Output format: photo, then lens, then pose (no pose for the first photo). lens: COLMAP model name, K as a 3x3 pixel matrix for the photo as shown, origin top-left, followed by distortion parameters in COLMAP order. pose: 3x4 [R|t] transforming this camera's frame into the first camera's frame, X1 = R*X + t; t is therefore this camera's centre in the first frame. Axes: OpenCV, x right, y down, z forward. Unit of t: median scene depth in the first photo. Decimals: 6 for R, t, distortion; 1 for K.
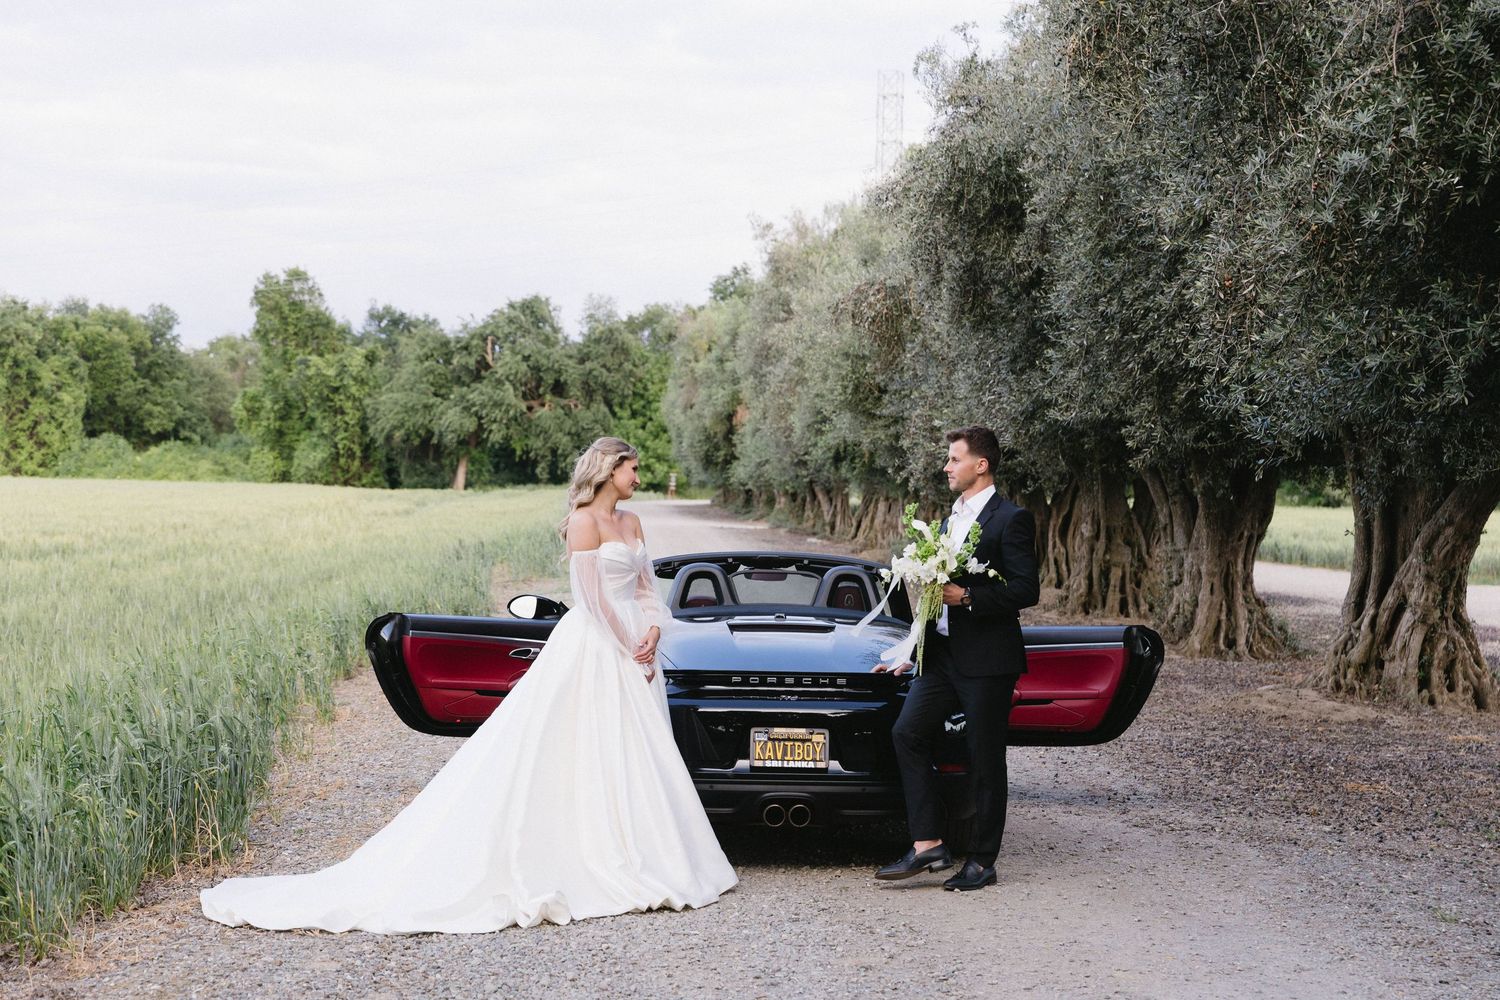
lens RADIAL K [[2629.8, 0, 794.9], [0, 2629.8, 493.1], [0, 0, 1]] dist [-0.018384, 0.000000]
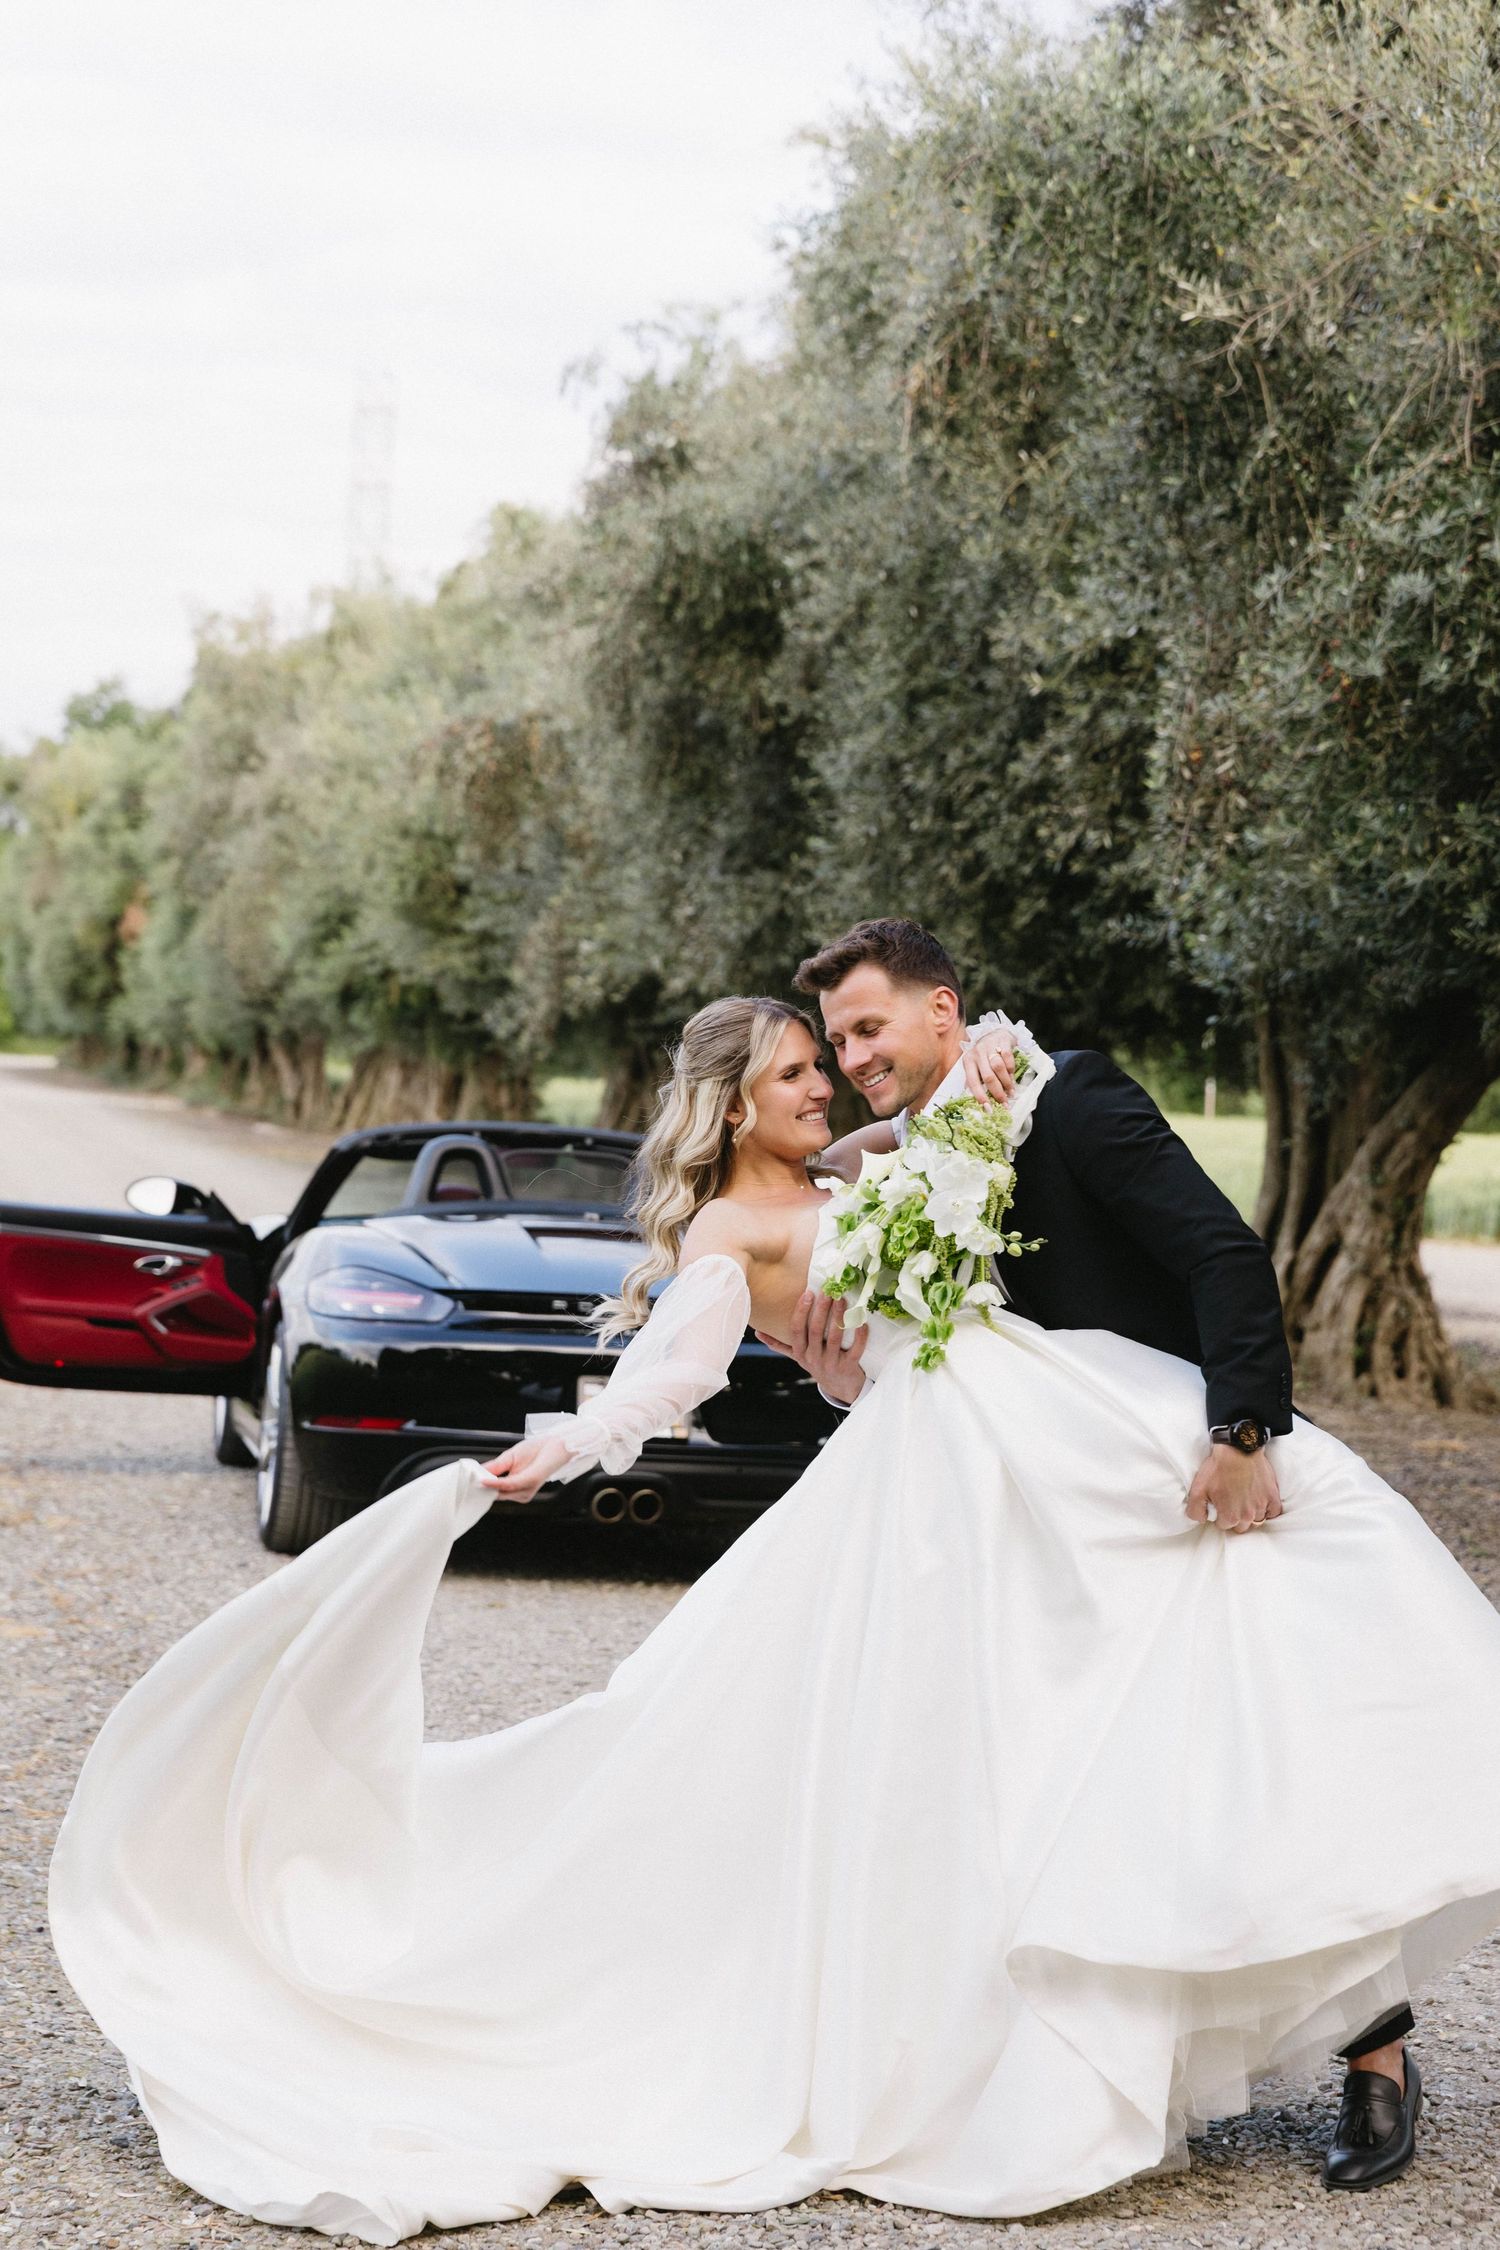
lens RADIAL K [[4405.8, 0, 745.7], [0, 4405.8, 1123.4], [0, 0, 1]] dist [-0.001694, 0.000000]
pose [[0.987267, 0.035549, 0.155051, -0.076273], [-0.037376, 0.999262, 0.008879, 0.005862], [-0.154621, -0.014562, 0.987867, -0.067629]]
